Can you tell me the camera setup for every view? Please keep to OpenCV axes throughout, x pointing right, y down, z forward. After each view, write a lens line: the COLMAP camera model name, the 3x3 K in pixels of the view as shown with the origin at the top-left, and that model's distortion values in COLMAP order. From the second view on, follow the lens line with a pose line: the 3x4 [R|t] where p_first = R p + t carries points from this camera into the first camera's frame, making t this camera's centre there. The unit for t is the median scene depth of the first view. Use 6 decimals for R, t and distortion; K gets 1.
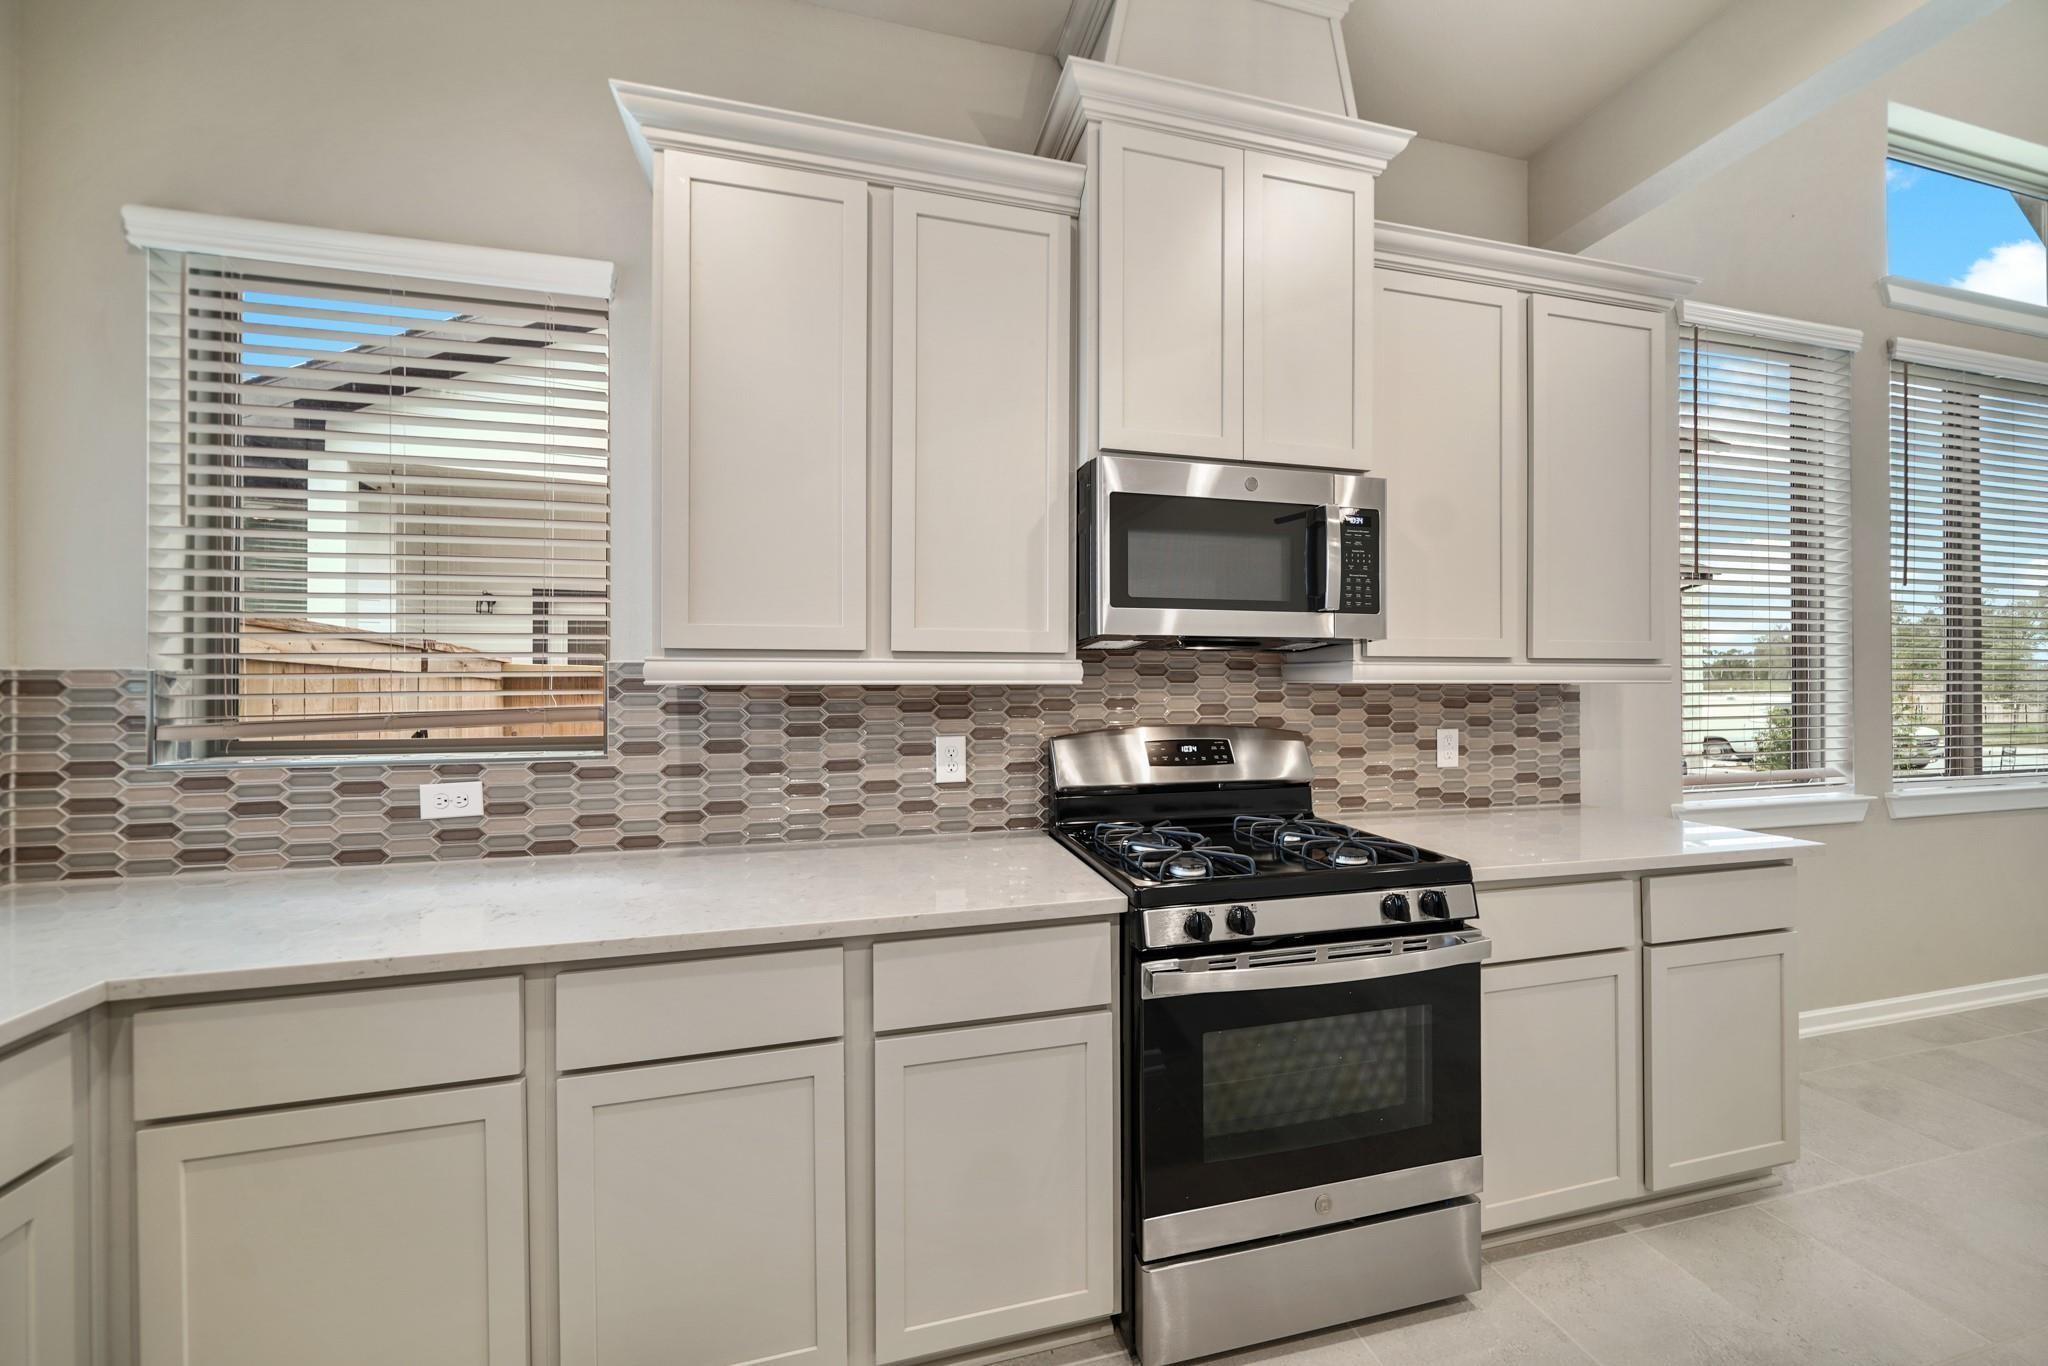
lens RADIAL K [[706.5, 0, 1035.8], [0, 706.5, 679.4], [0, 0, 1]] dist [-0.004035, -0.000573]
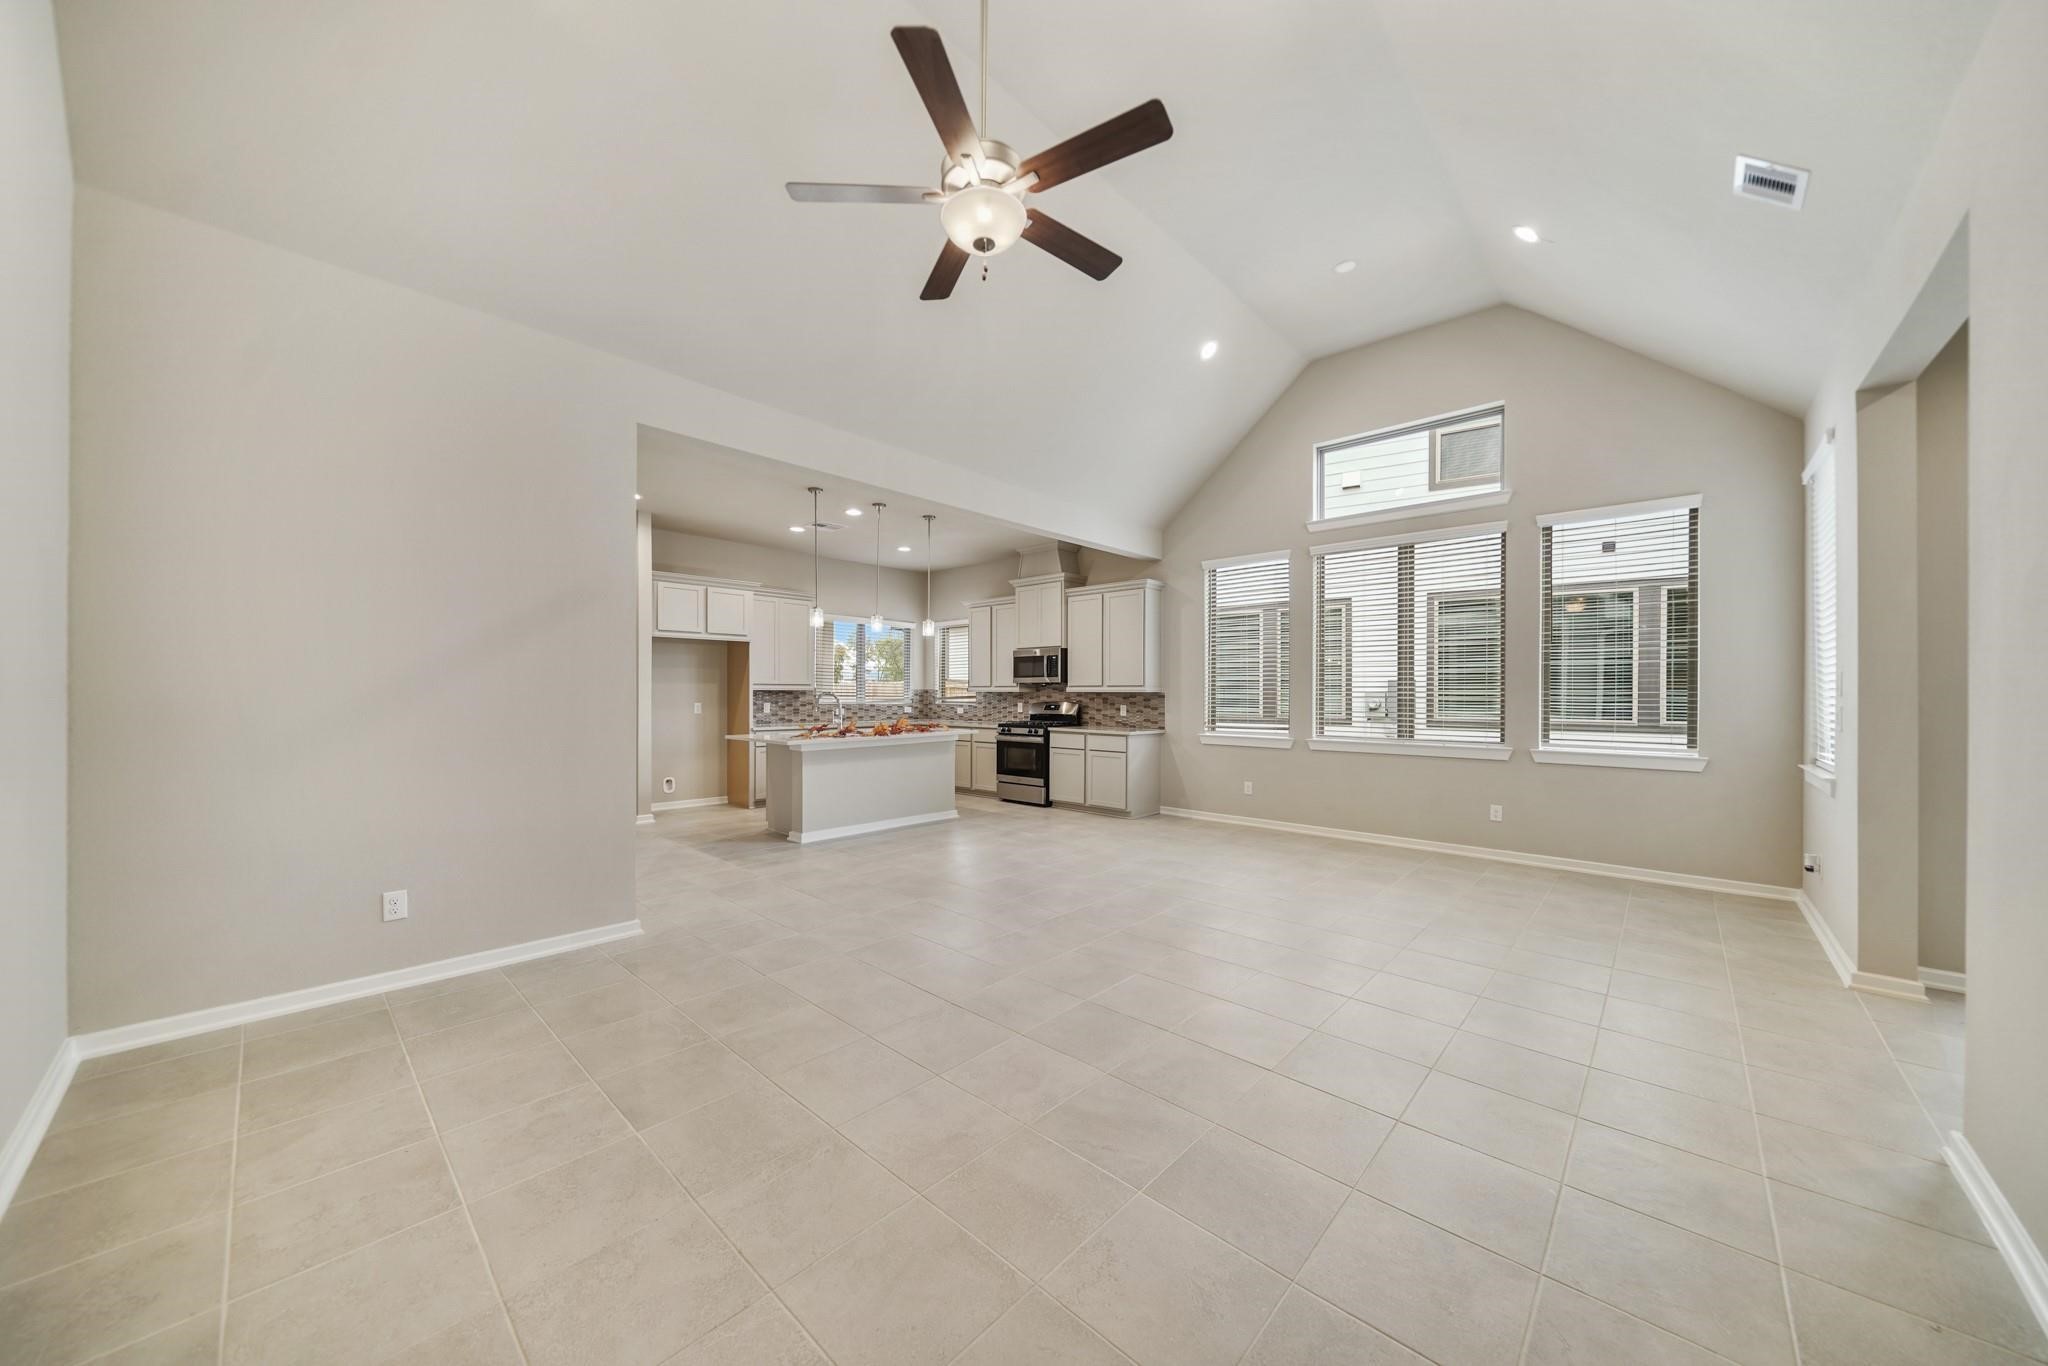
lens RADIAL K [[706.5, 0, 1021.6], [0, 706.5, 689.6], [0, 0, 1]] dist [-0.004035, -0.000573]
pose [[0.549334, 0.000577, -0.835602, 3.380756], [0.005092, 0.999979, 0.004039, -0.023960], [0.835587, -0.006474, 0.549320, -1.411079]]
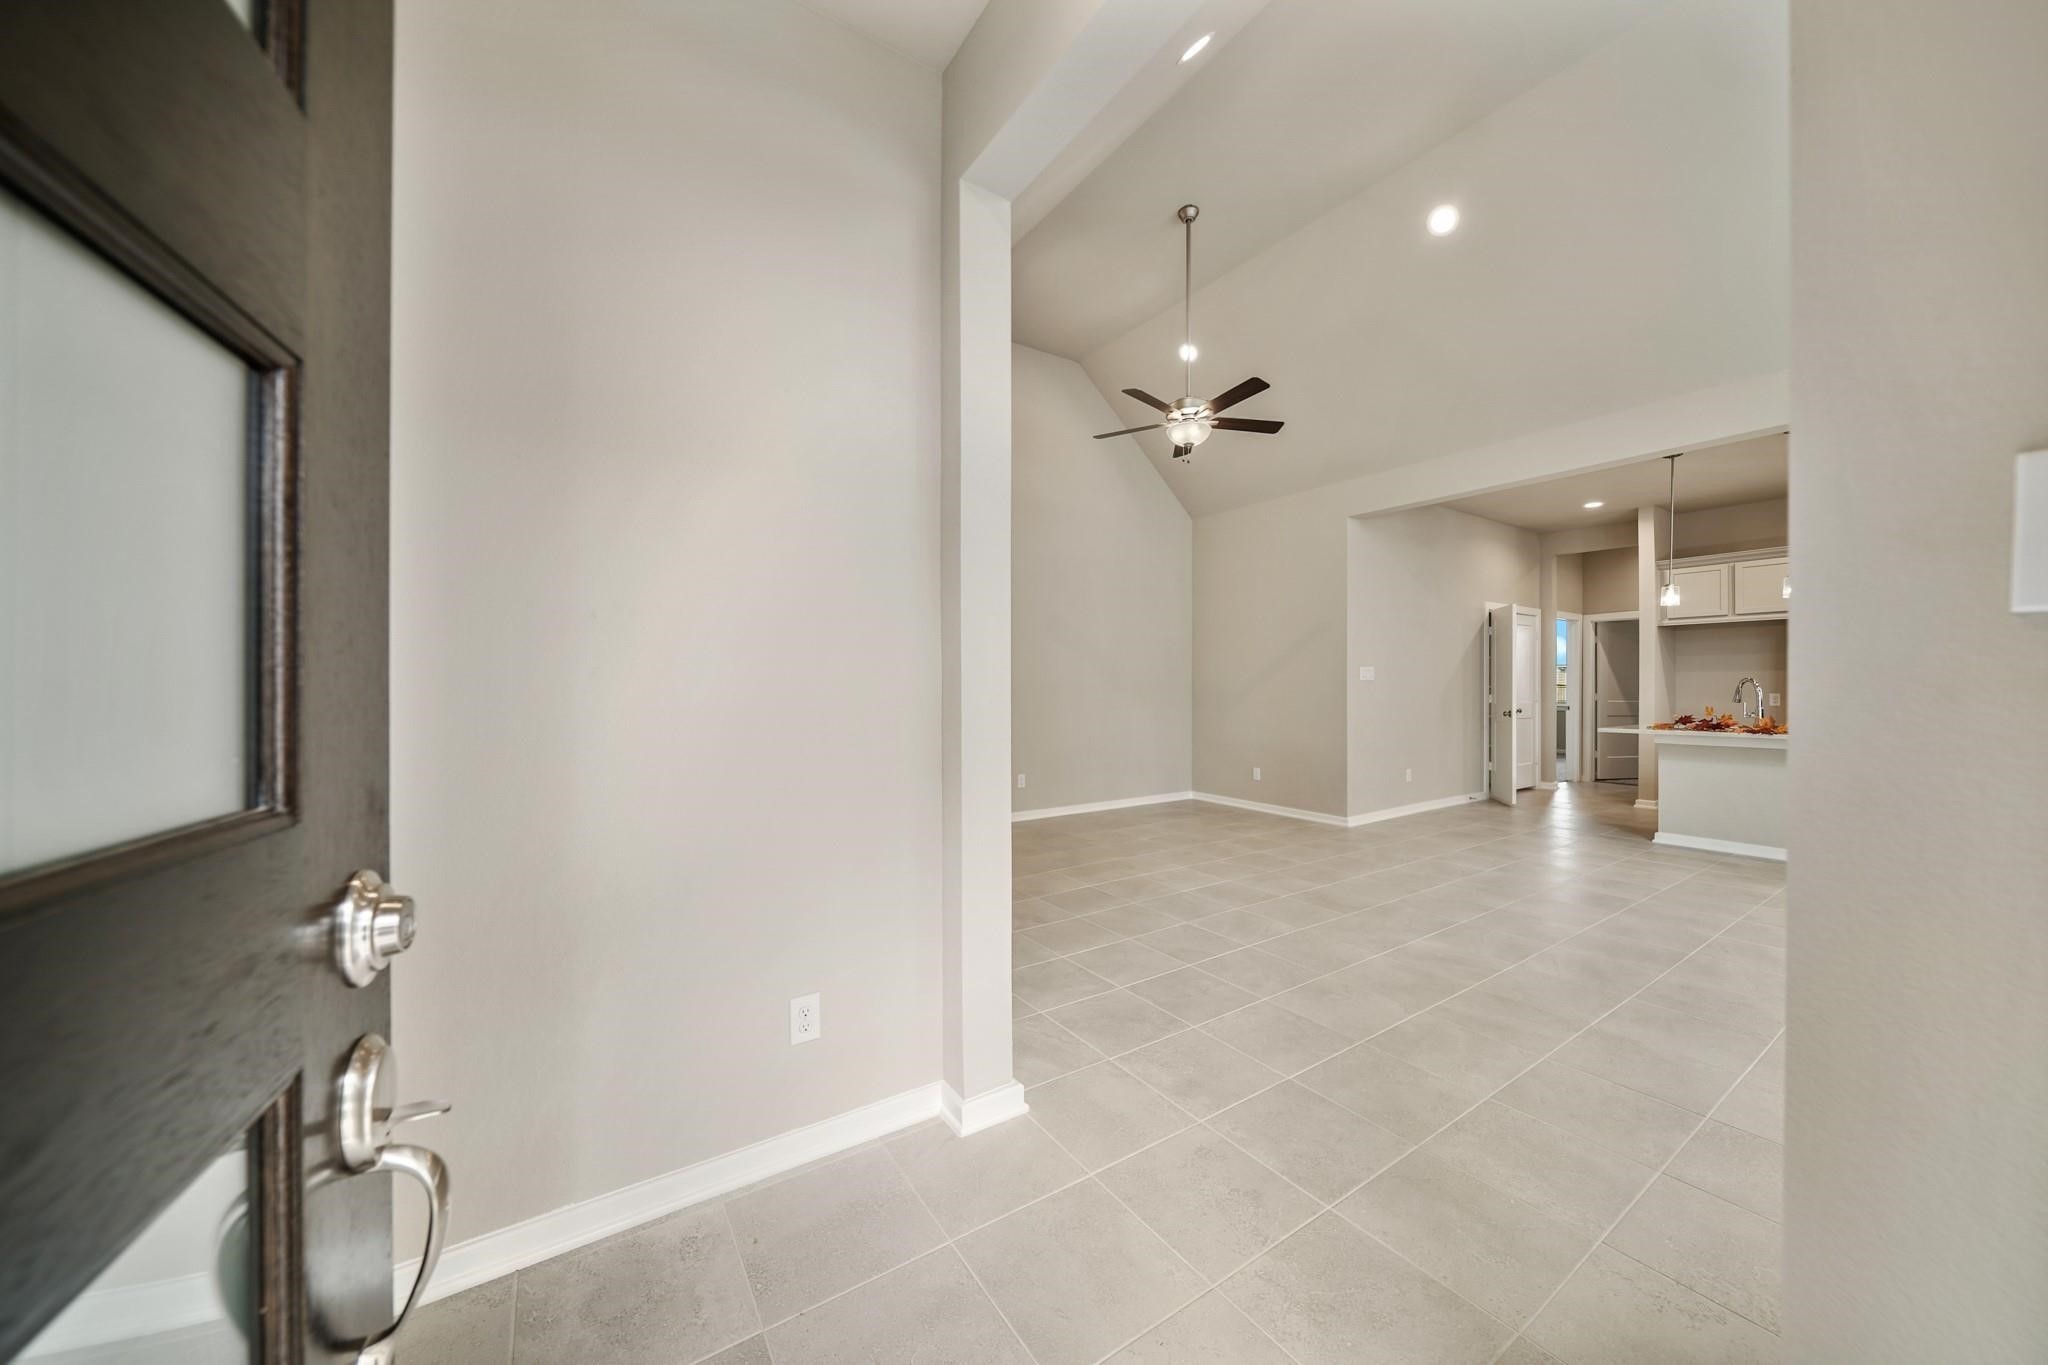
lens RADIAL K [[706.5, 0, 1028.2], [0, 706.5, 687.4], [0, 0, 1]] dist [-0.004035, -0.000573]
pose [[-0.939224, 0.002716, -0.343294, 3.608883], [0.005727, 0.999954, -0.007758, 0.029281], [0.343257, -0.009253, -0.939196, 1.001402]]
